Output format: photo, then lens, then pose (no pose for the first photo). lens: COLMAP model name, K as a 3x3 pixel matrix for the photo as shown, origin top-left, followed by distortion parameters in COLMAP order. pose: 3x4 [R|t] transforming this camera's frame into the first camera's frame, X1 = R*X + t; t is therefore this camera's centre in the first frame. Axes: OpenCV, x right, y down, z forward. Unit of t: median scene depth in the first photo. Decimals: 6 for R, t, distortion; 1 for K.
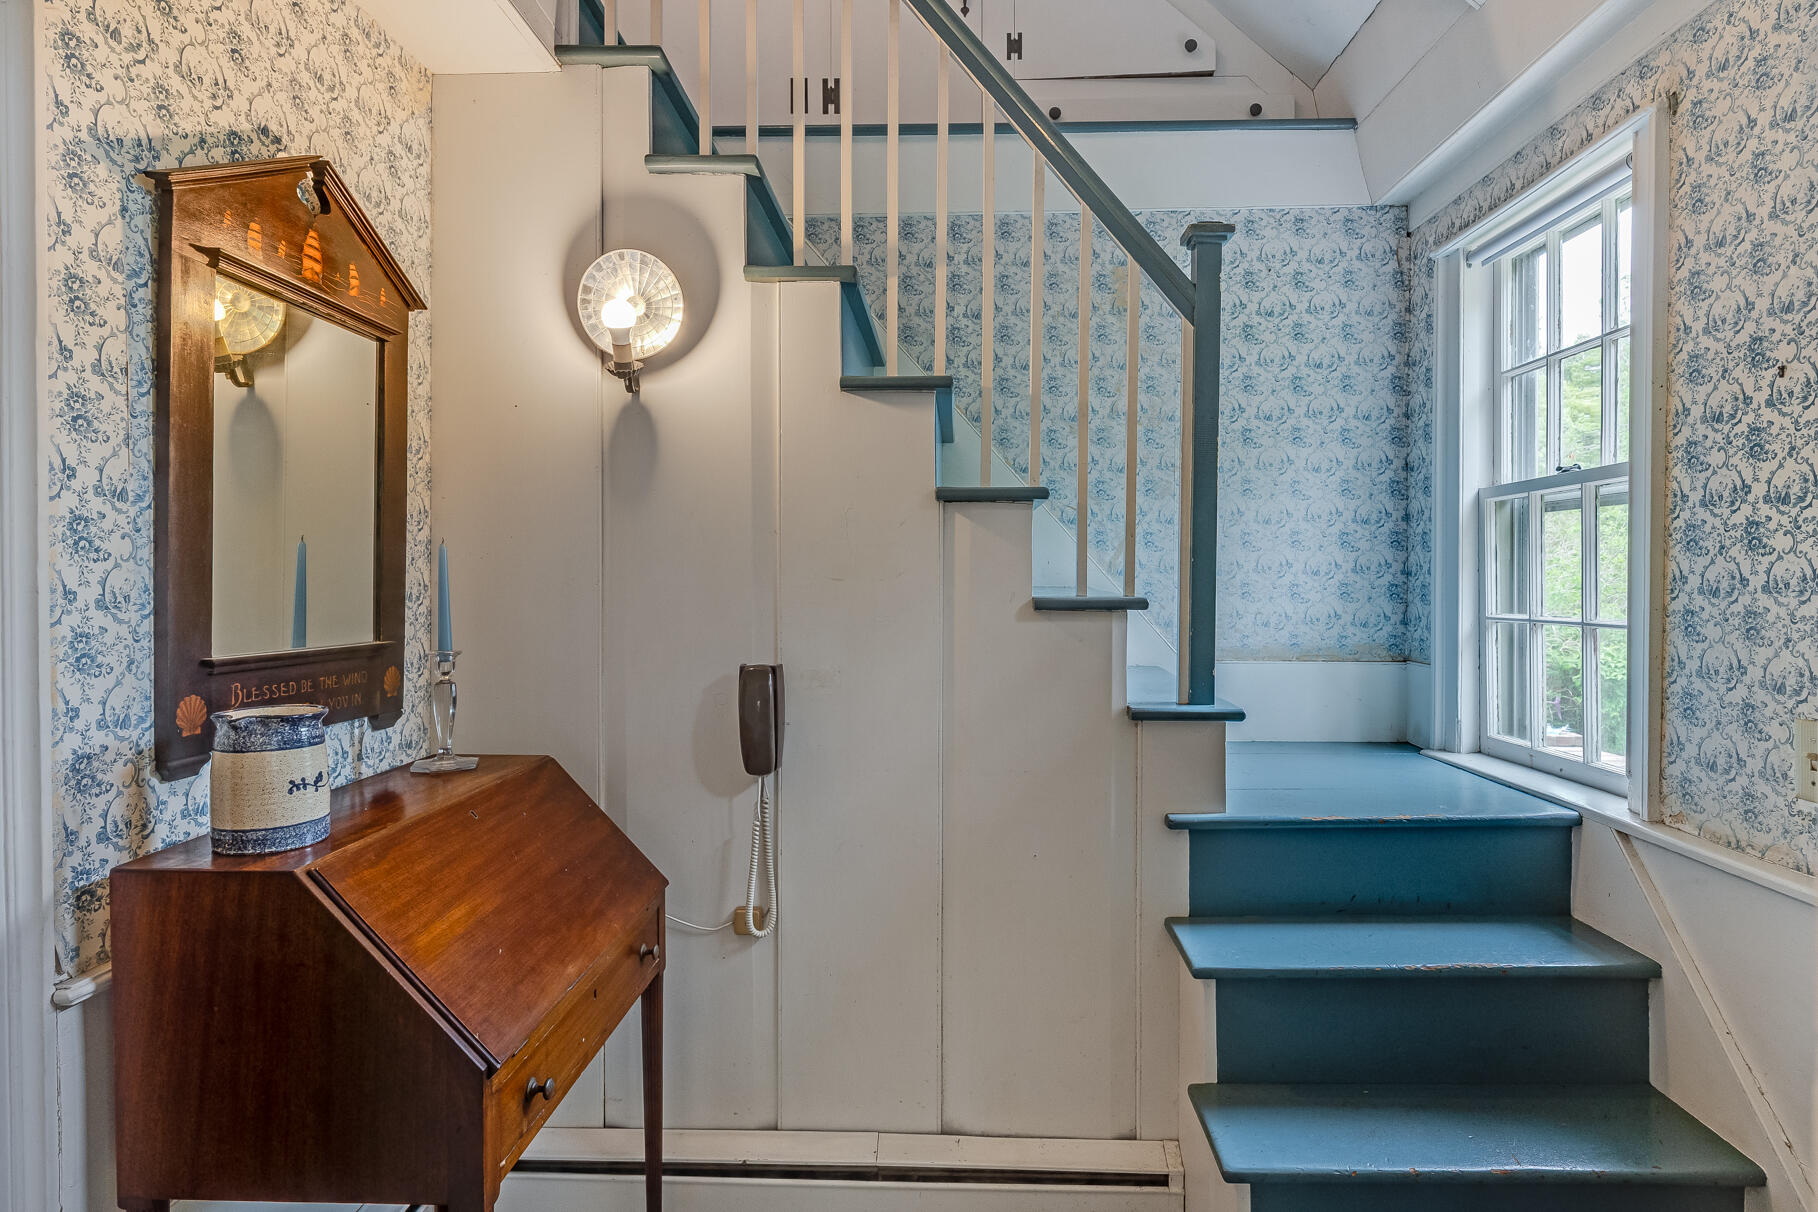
lens RADIAL K [[1008.8, 0, 916.9], [0, 1008.8, 595.4], [0, 0, 1]] dist [0.001021, 0.000015]
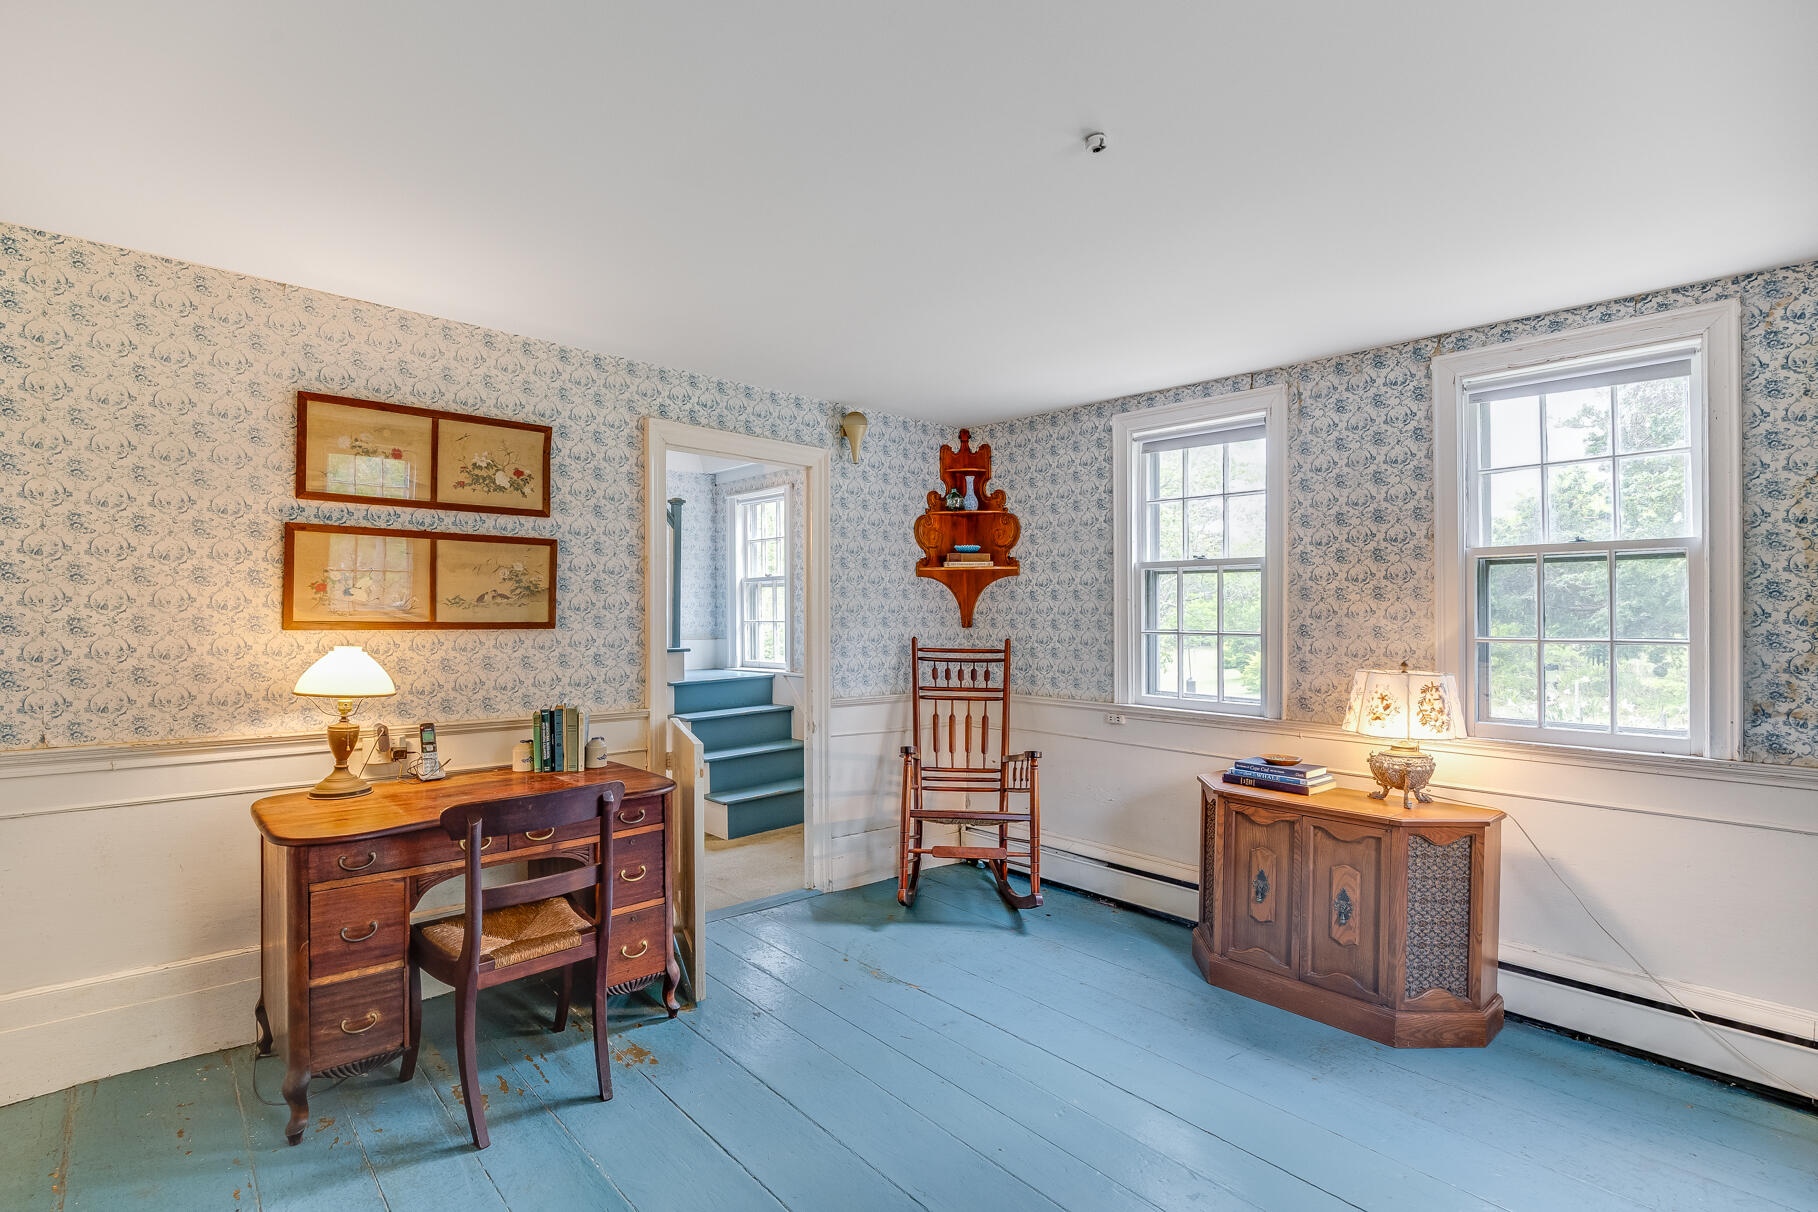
lens RADIAL K [[897.8, 0, 913.2], [0, 897.8, 603.0], [0, 0, 1]] dist [-0.000245, -0.000099]
pose [[0.709623, 0.005086, 0.704564, -1.216707], [0.016147, 0.999594, -0.023478, 0.047465], [-0.704397, 0.028037, 0.709252, -1.583036]]
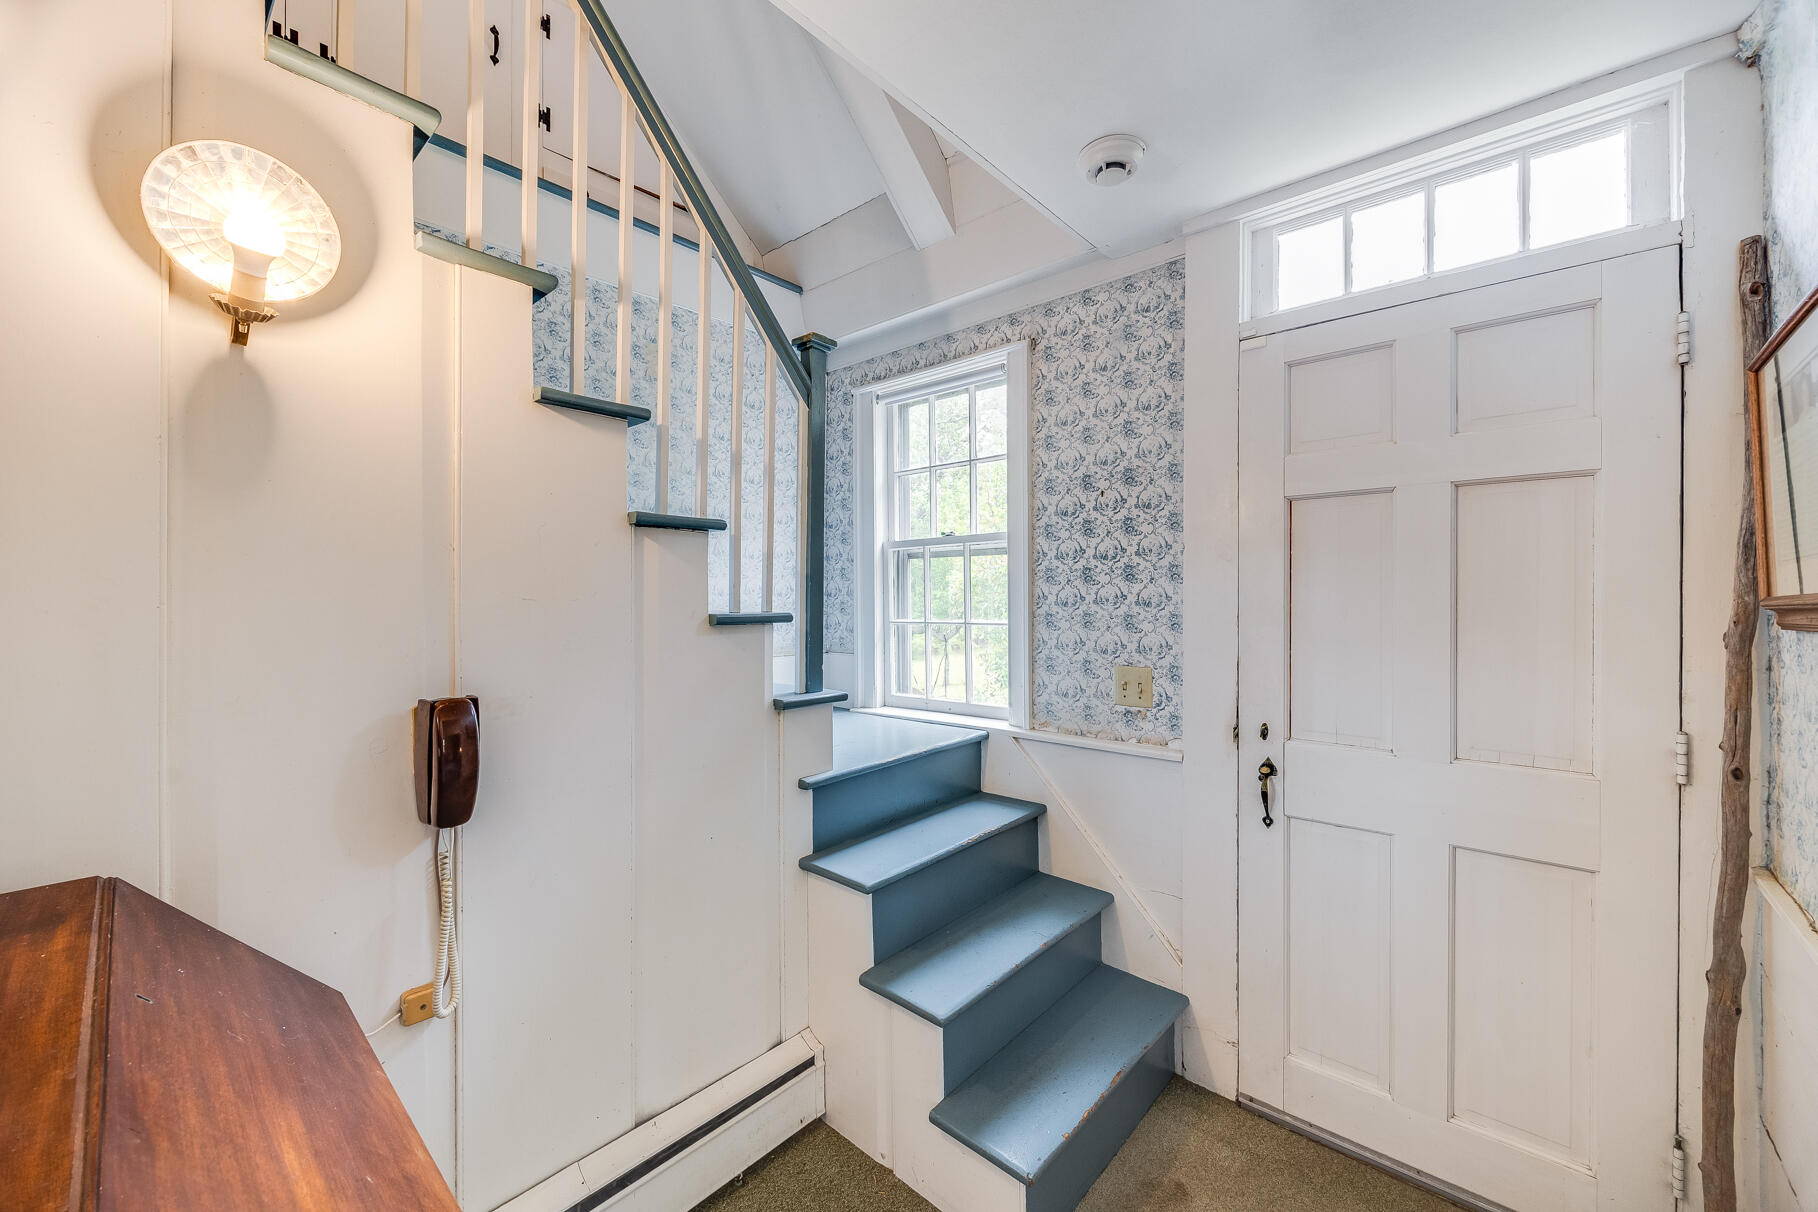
lens RADIAL K [[713.5, 0, 914.8], [0, 713.5, 599.0], [0, 0, 1]] dist [-0.001486, -0.000286]
pose [[0.634403, -0.002944, 0.772997, -0.372435], [0.017517, 0.999791, -0.010568, -0.002743], [-0.772804, 0.020245, 0.634322, 0.302665]]
